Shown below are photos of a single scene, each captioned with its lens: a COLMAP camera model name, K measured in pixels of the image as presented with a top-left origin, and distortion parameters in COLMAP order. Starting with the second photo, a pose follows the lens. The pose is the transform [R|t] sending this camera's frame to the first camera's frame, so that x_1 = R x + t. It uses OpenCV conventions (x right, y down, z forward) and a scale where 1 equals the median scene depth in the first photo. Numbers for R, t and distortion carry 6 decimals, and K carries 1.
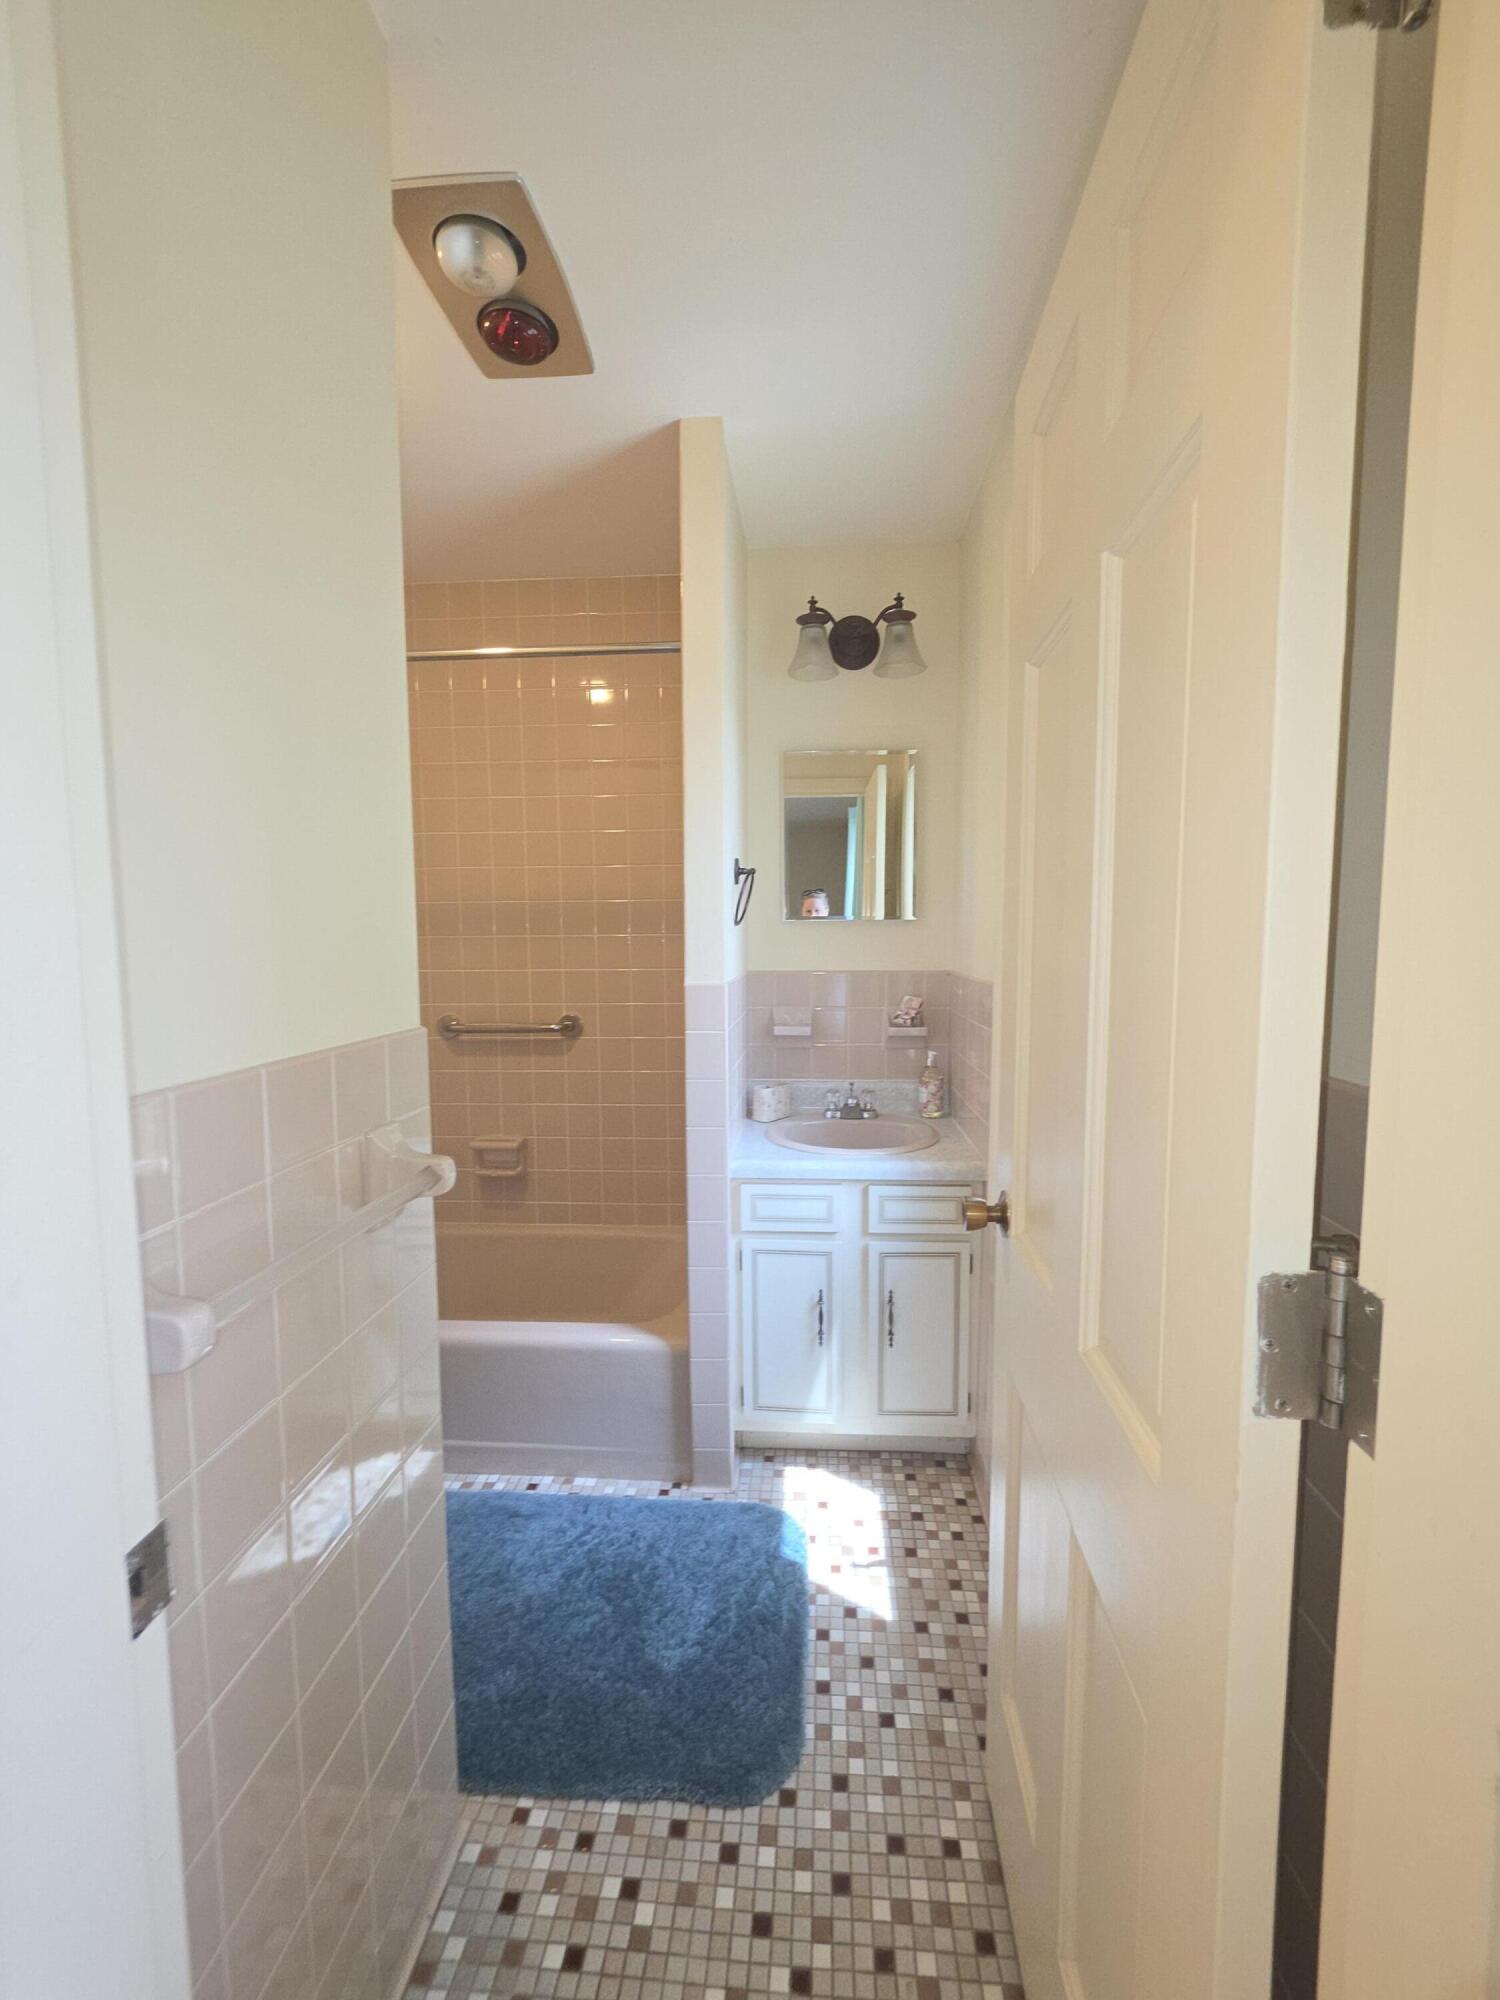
lens RADIAL K [[805.3, 0, 768.3], [0, 805.3, 995.8], [0, 0, 1]] dist [-0.004533, 0.001210]
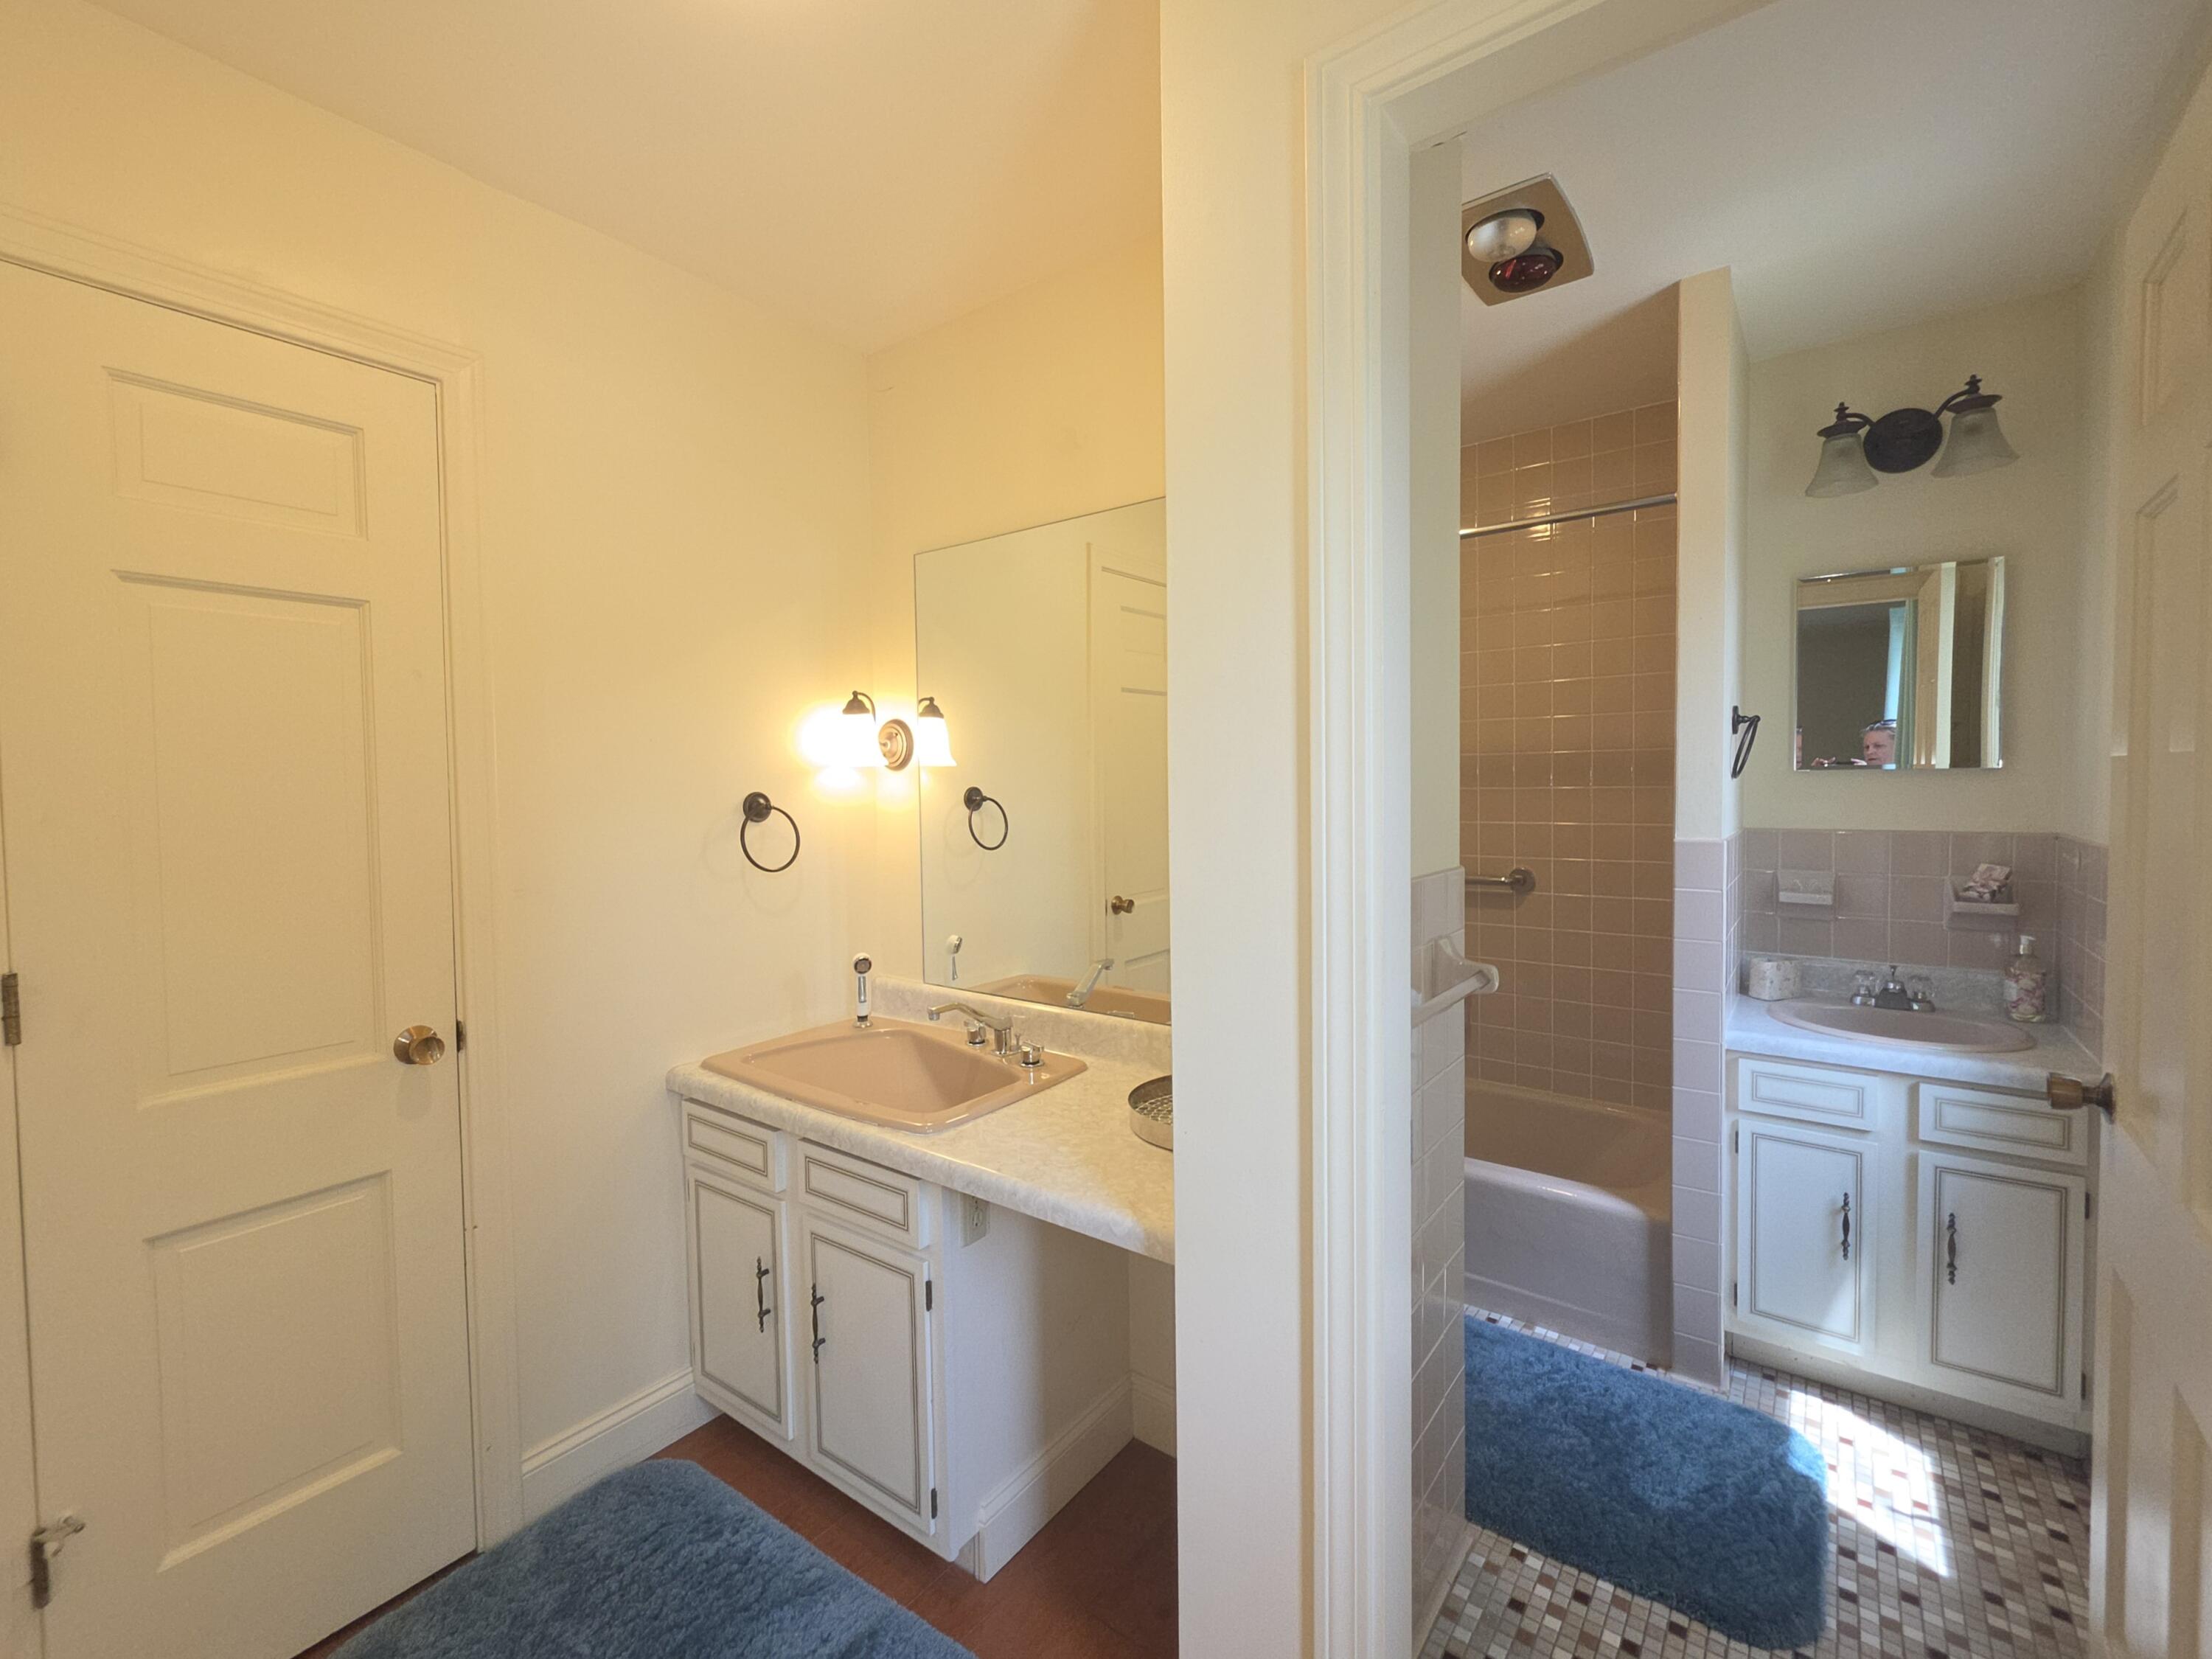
lens RADIAL K [[939.8, 0, 1108.5], [0, 939.8, 810.5], [0, 0, 1]] dist [-0.003546, 0.000385]
pose [[0.829184, 0.012527, -0.558836, -0.035223], [-0.035834, 0.998884, -0.030779, 0.008882], [0.557826, 0.045547, 0.828707, -0.309253]]
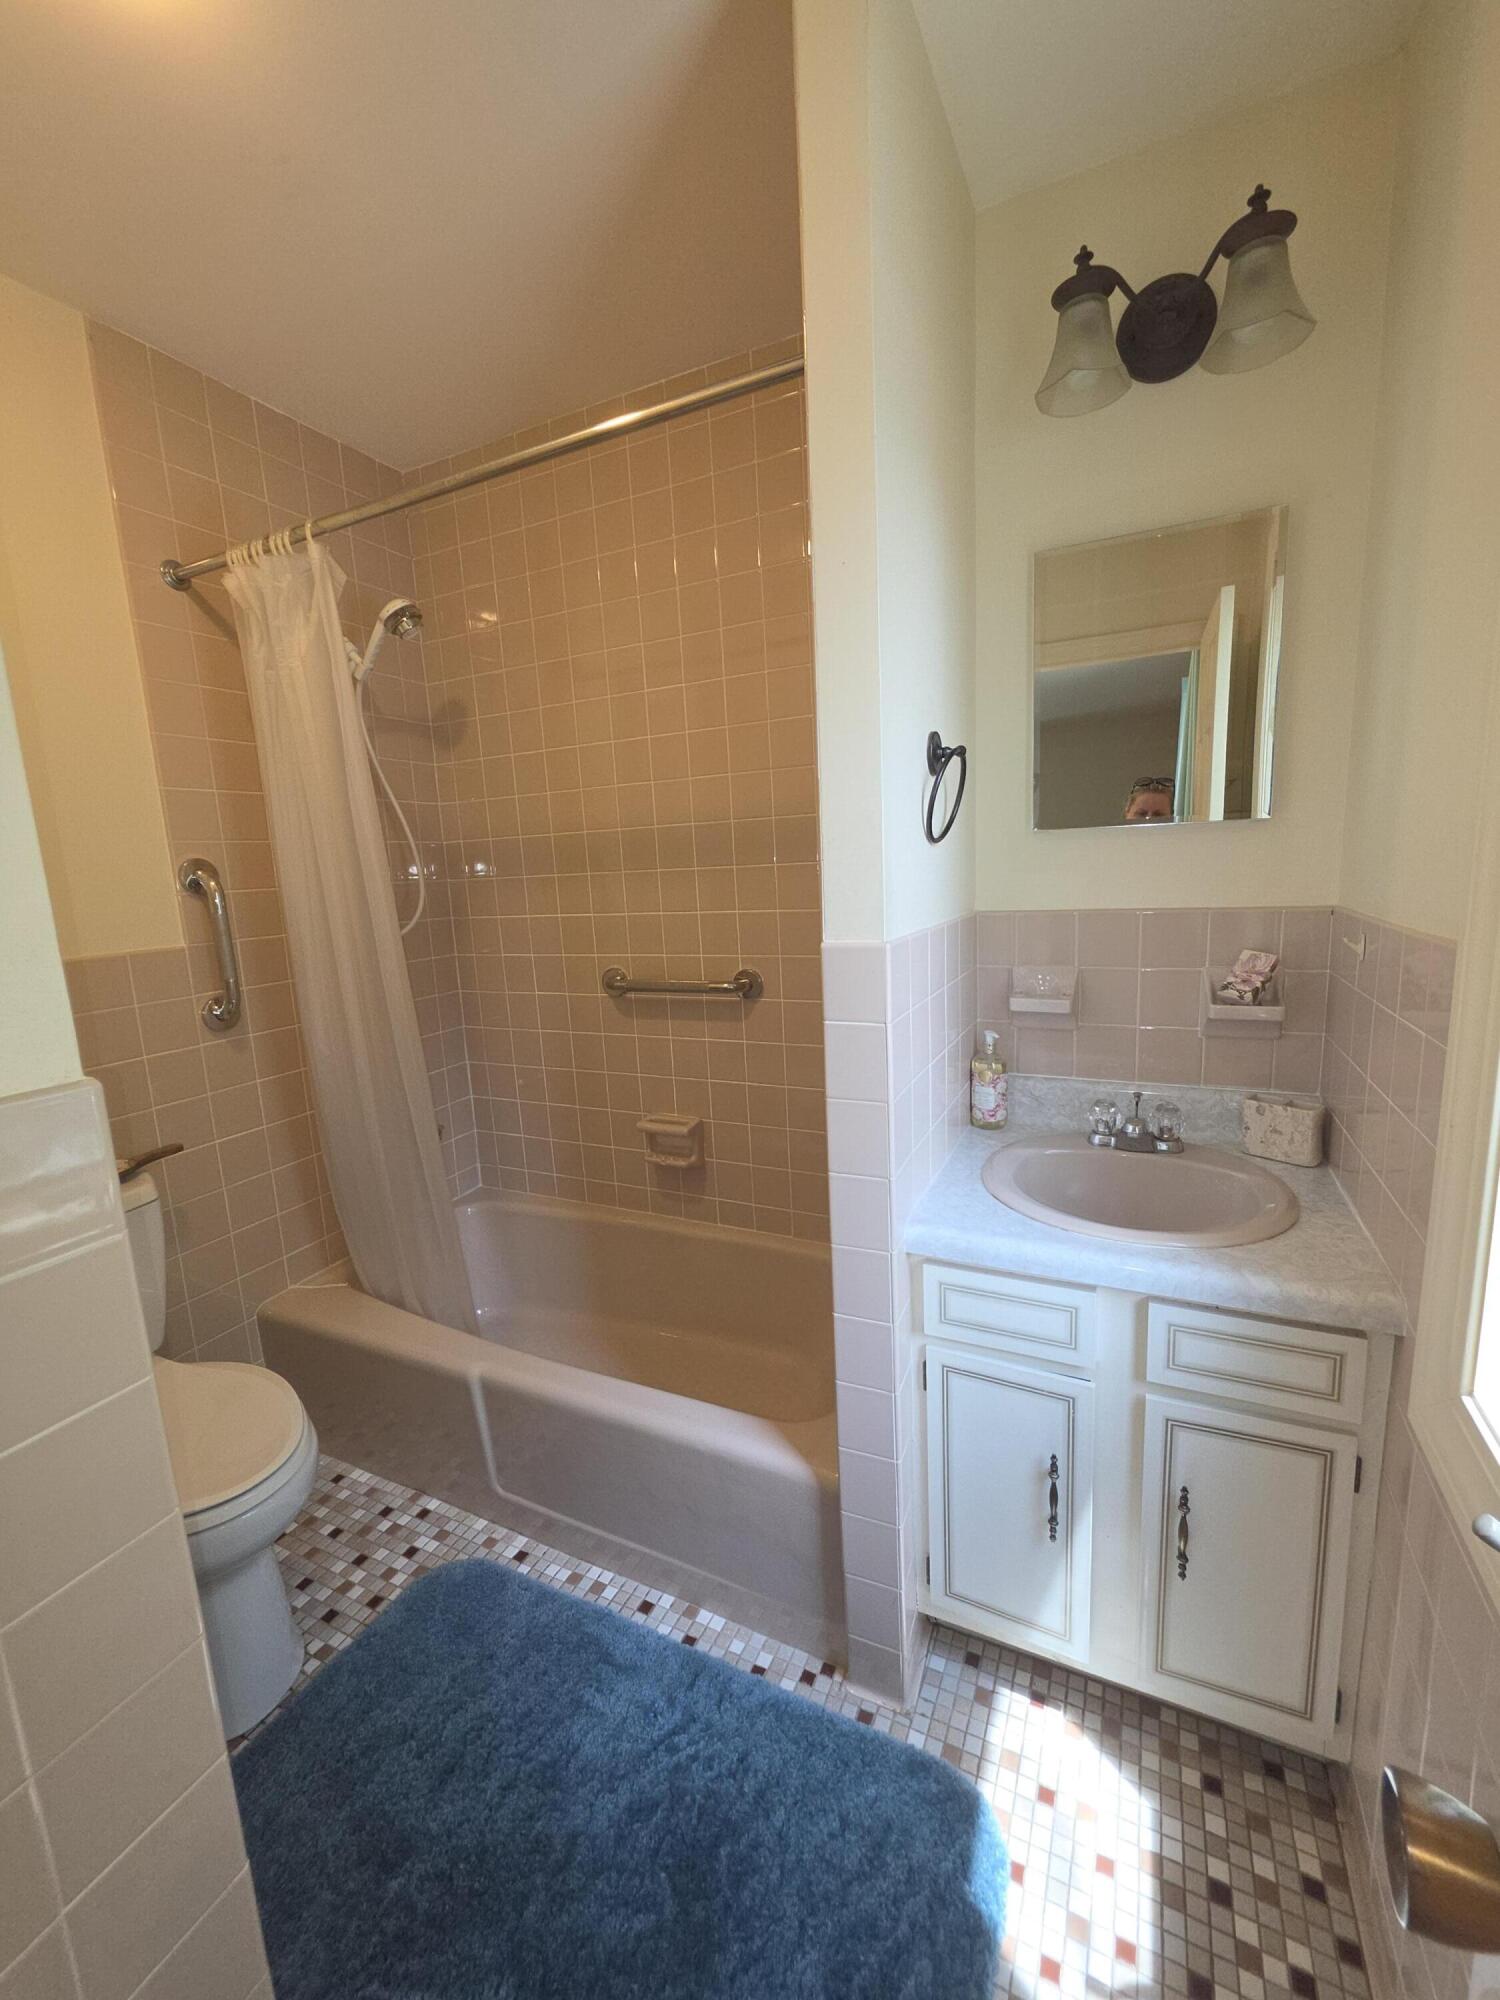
lens RADIAL K [[805.3, 0, 766.9], [0, 805.3, 996.6], [0, 0, 1]] dist [-0.004533, 0.001210]
pose [[0.927702, 0.023381, -0.372587, 0.080728], [0.012498, 0.995532, 0.093591, -0.031322], [0.373111, -0.091481, 0.923266, 0.396478]]
